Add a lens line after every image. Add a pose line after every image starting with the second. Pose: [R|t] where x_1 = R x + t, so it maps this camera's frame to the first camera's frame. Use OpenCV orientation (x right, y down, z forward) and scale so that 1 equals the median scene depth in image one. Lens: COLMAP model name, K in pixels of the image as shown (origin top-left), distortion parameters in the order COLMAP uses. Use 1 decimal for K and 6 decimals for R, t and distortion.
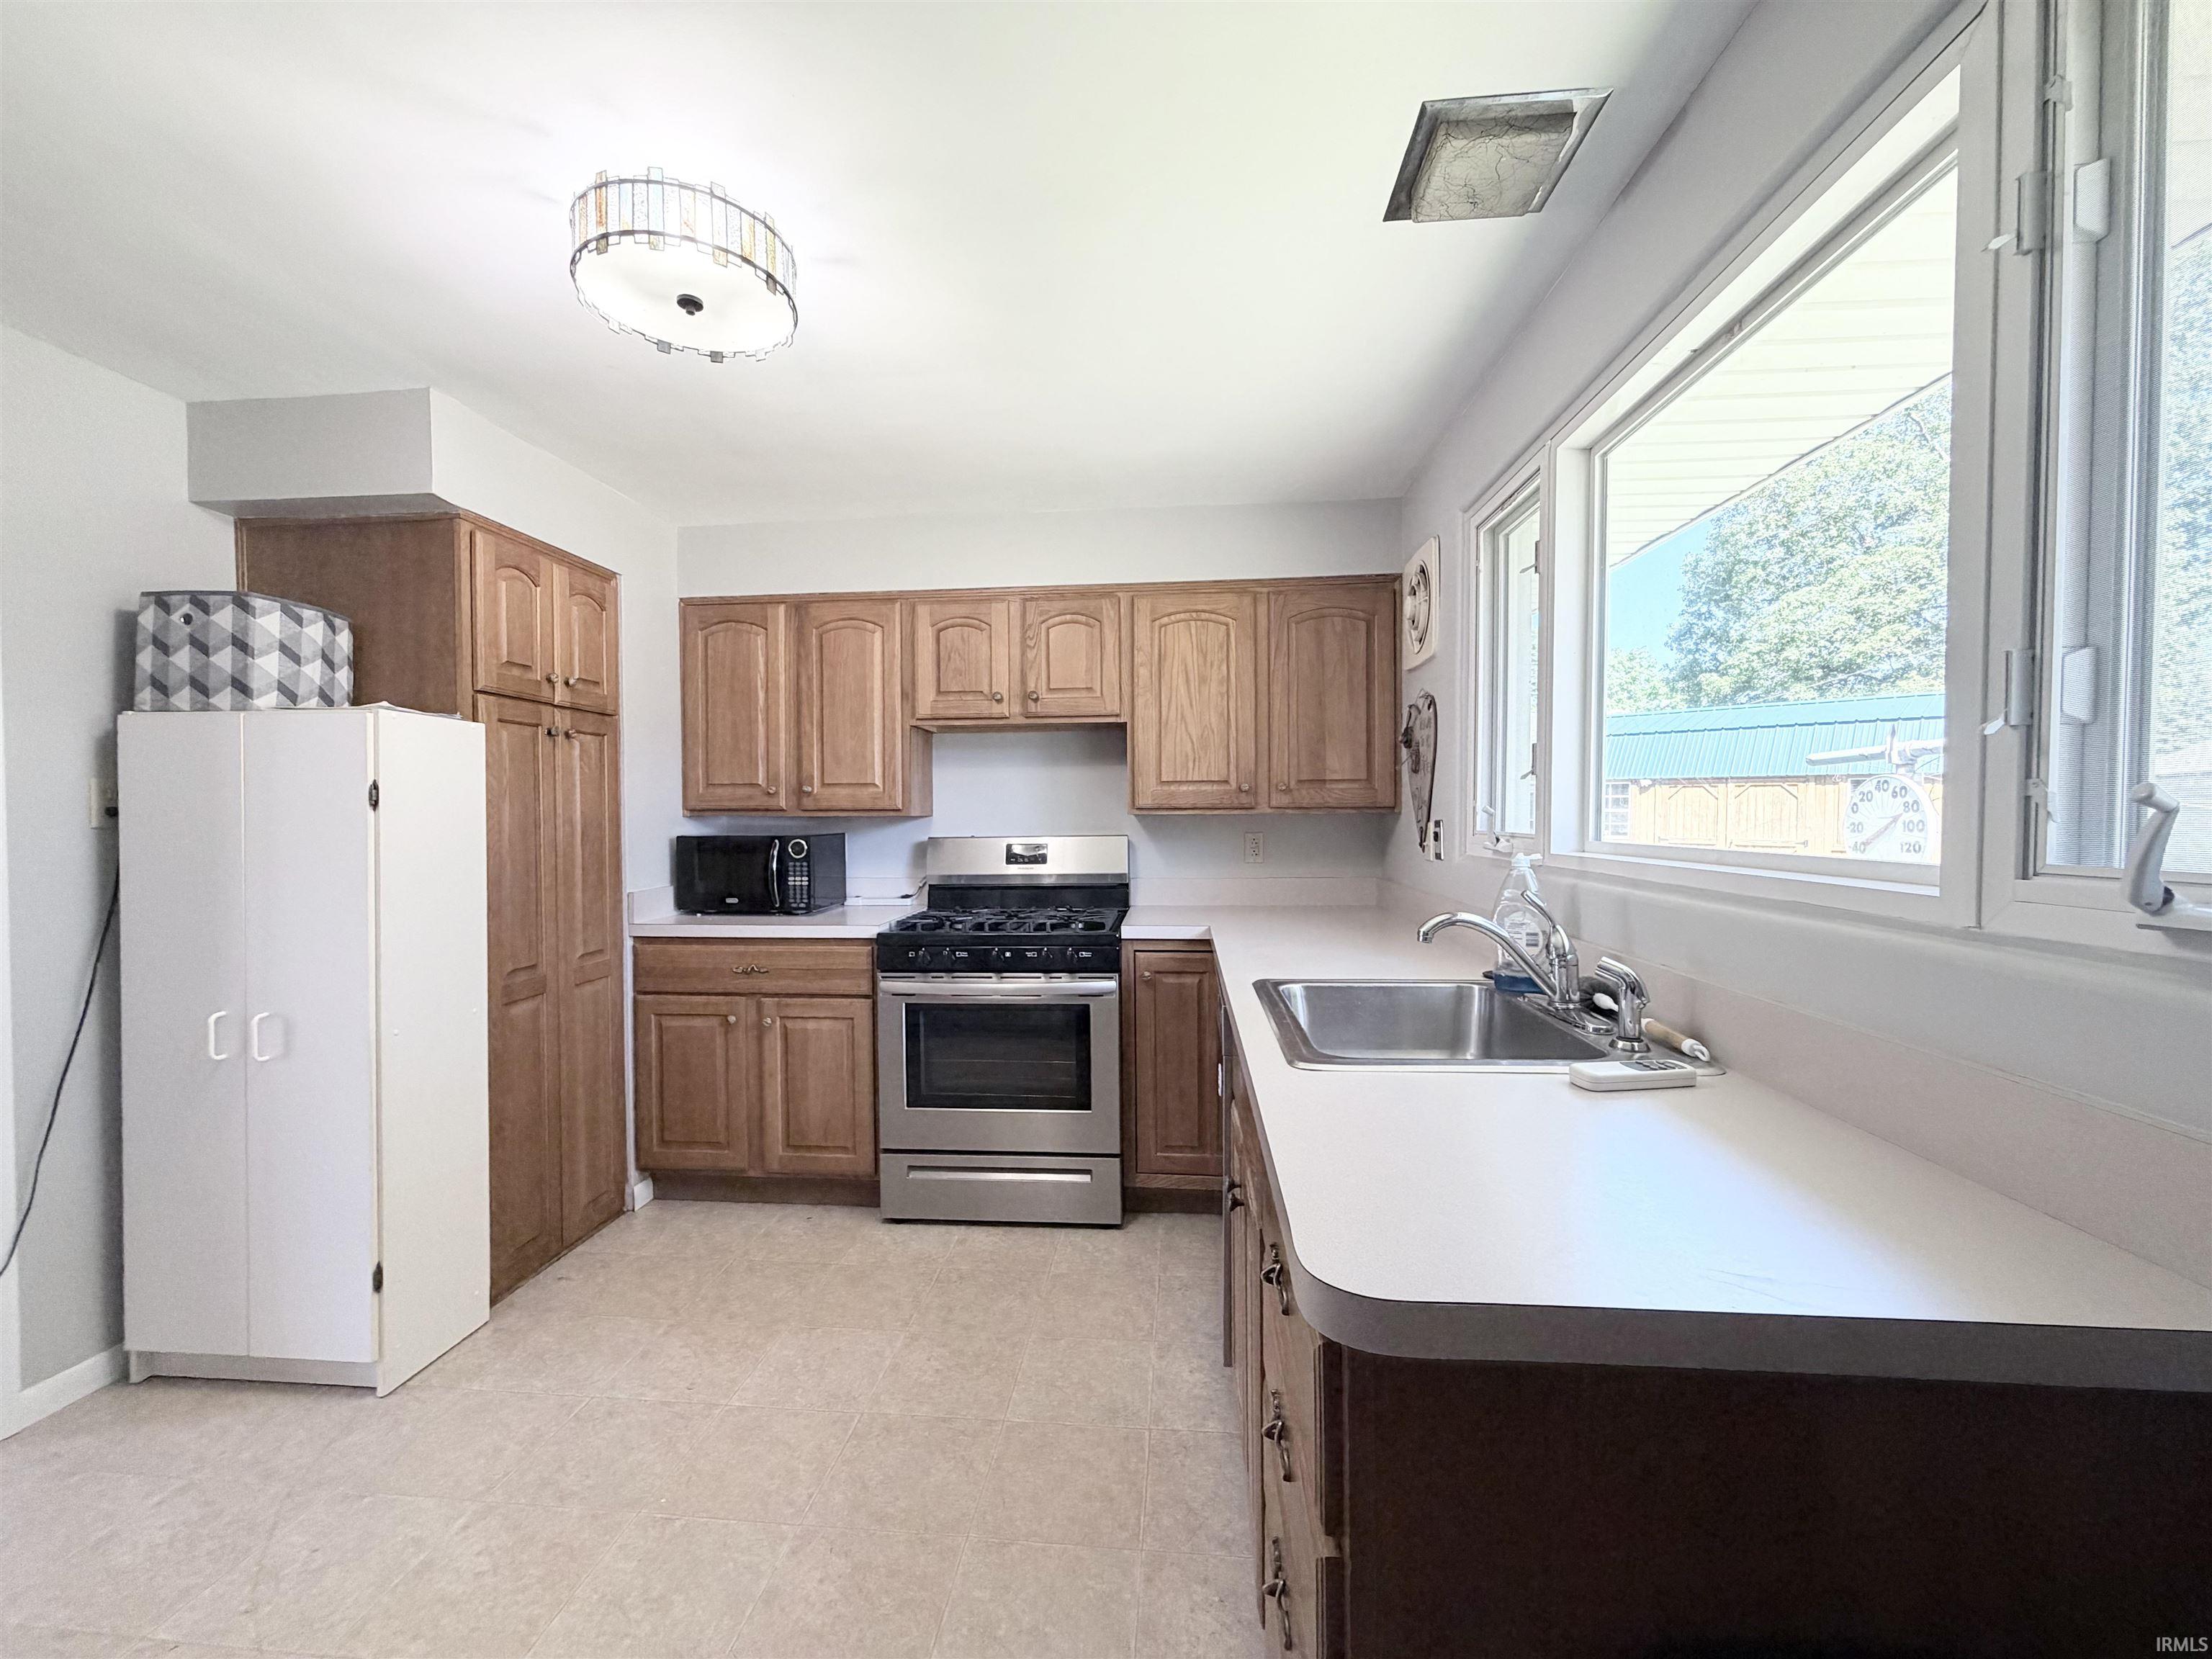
lens RADIAL K [[884.8, 0, 1099.1], [0, 884.8, 832.6], [0, 0, 1]] dist [0.001313, 0.000097]
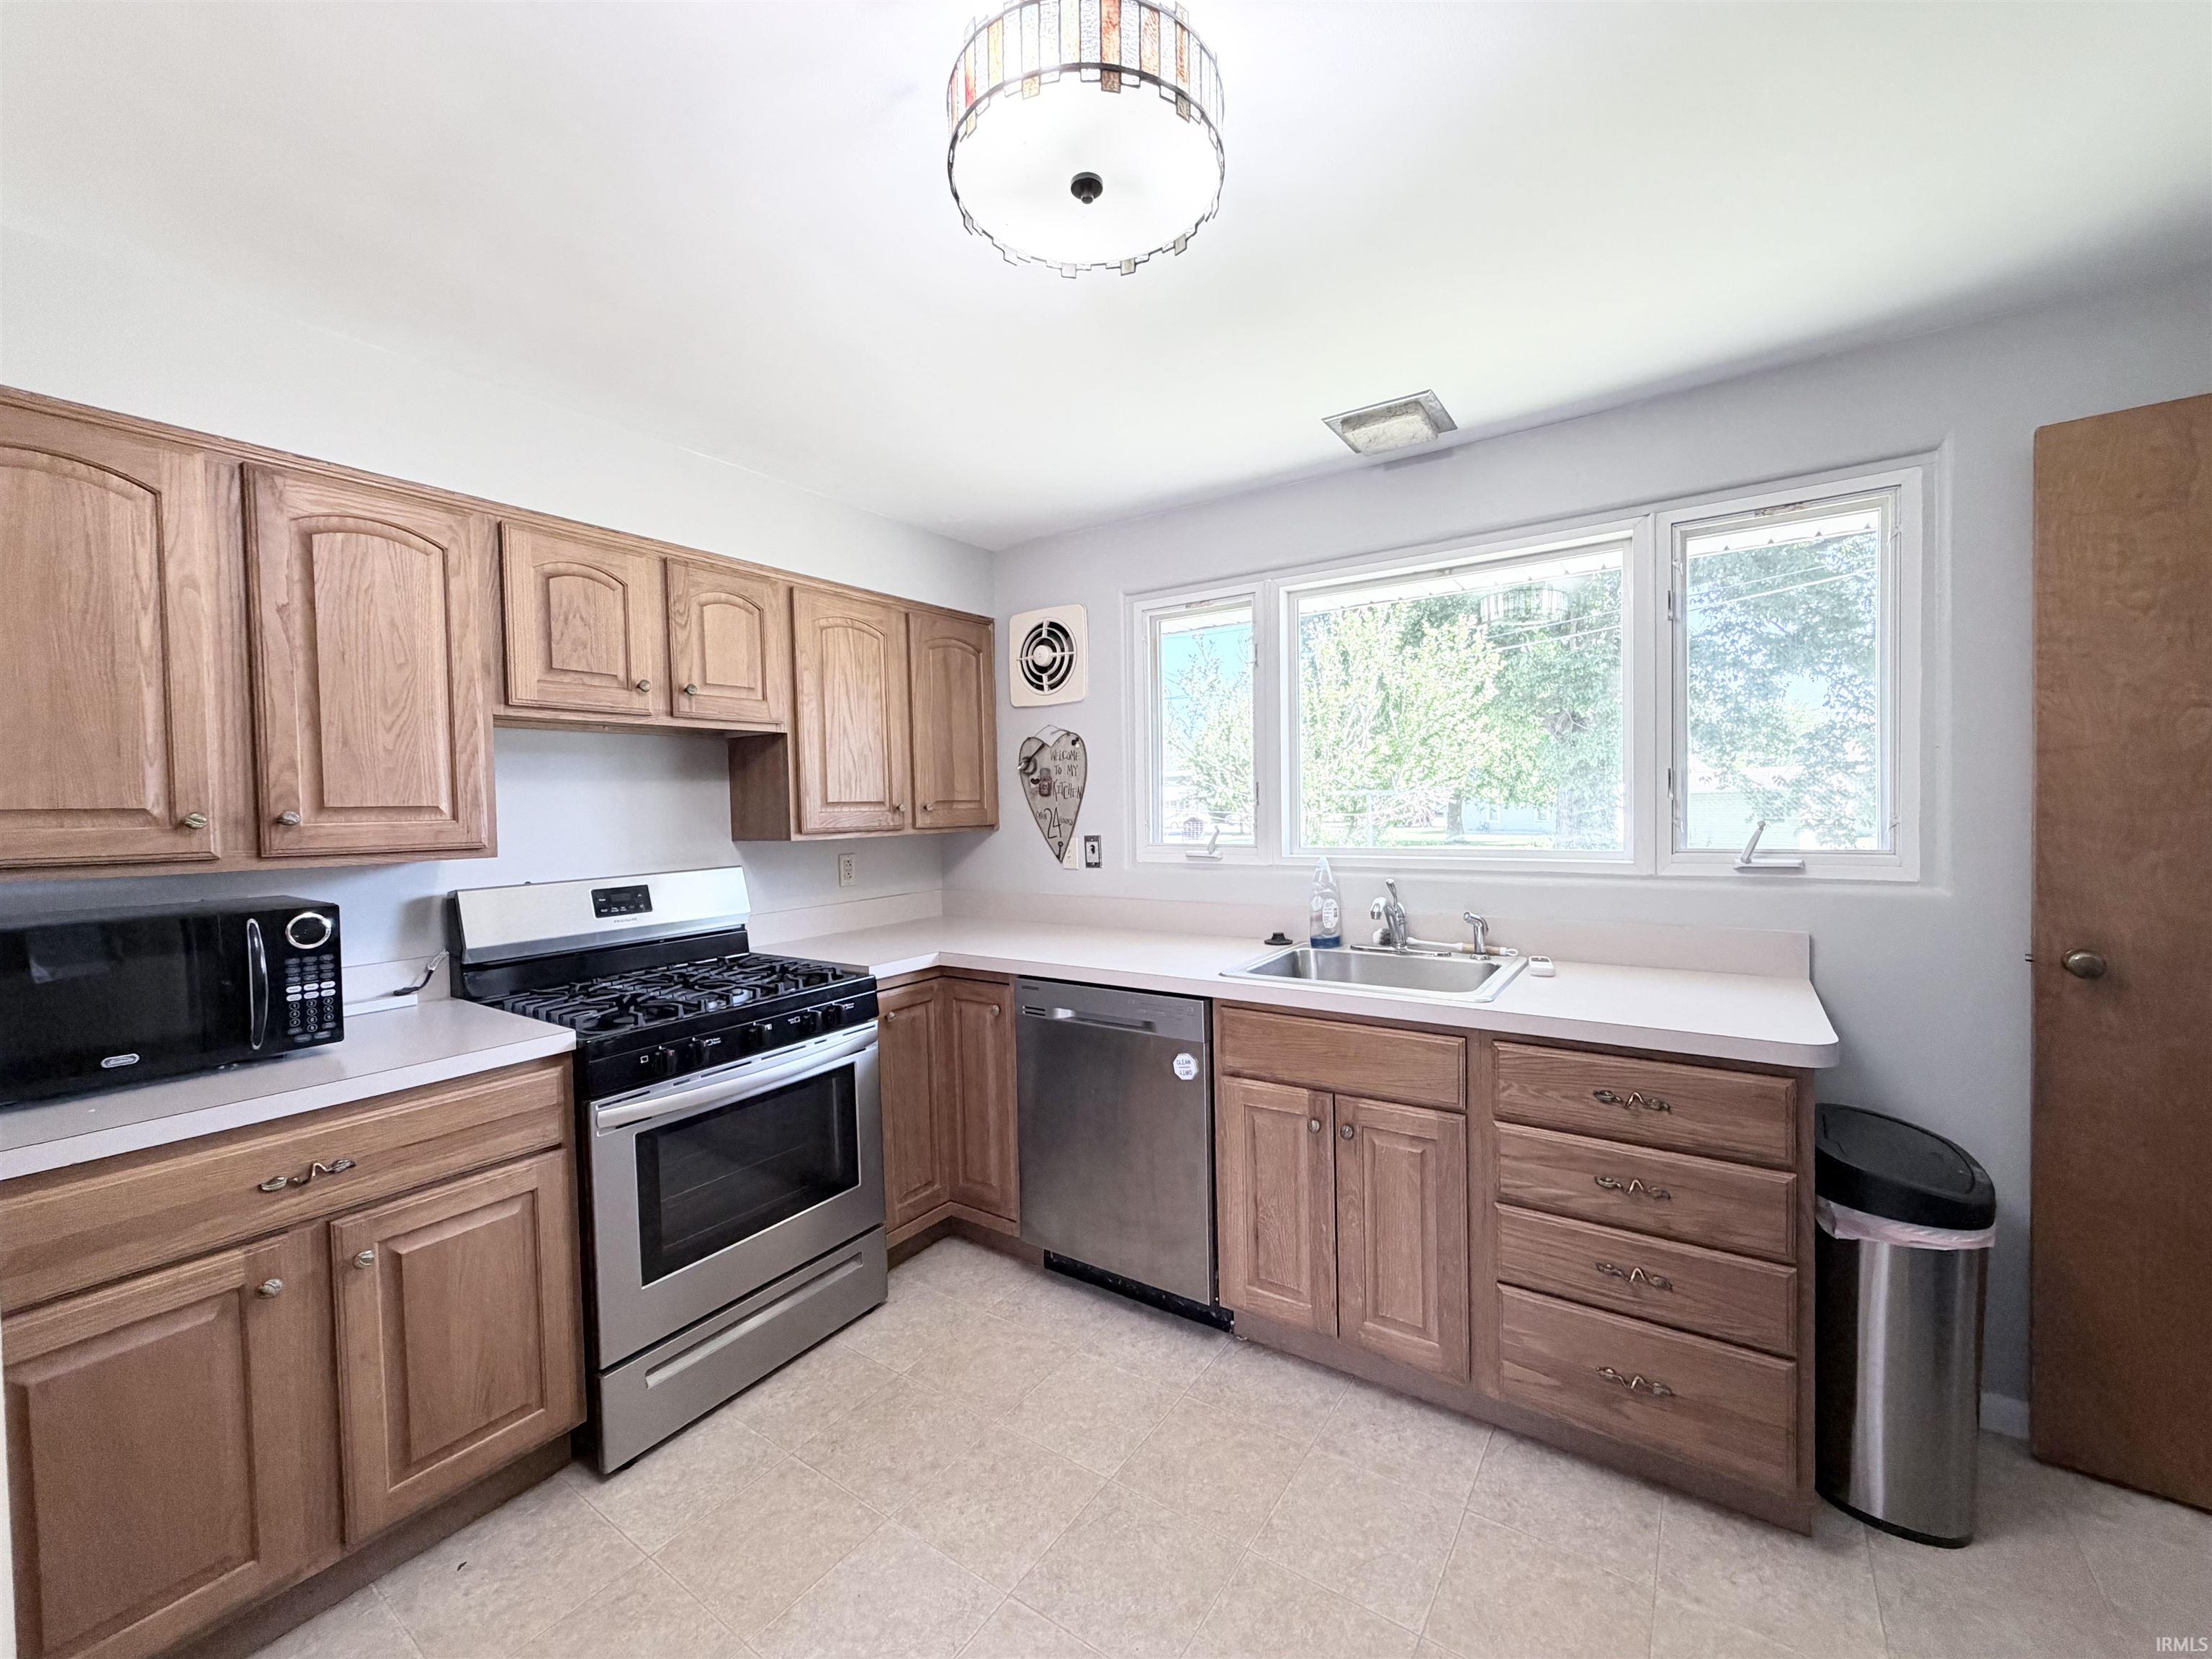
lens RADIAL K [[884.8, 0, 1099.1], [0, 884.8, 832.6], [0, 0, 1]] dist [0.001313, 0.000097]
pose [[0.493042, -0.033773, 0.869350, -0.578604], [0.037333, 0.999147, 0.017642, -0.033467], [-0.869204, 0.023757, 0.493882, 0.326171]]
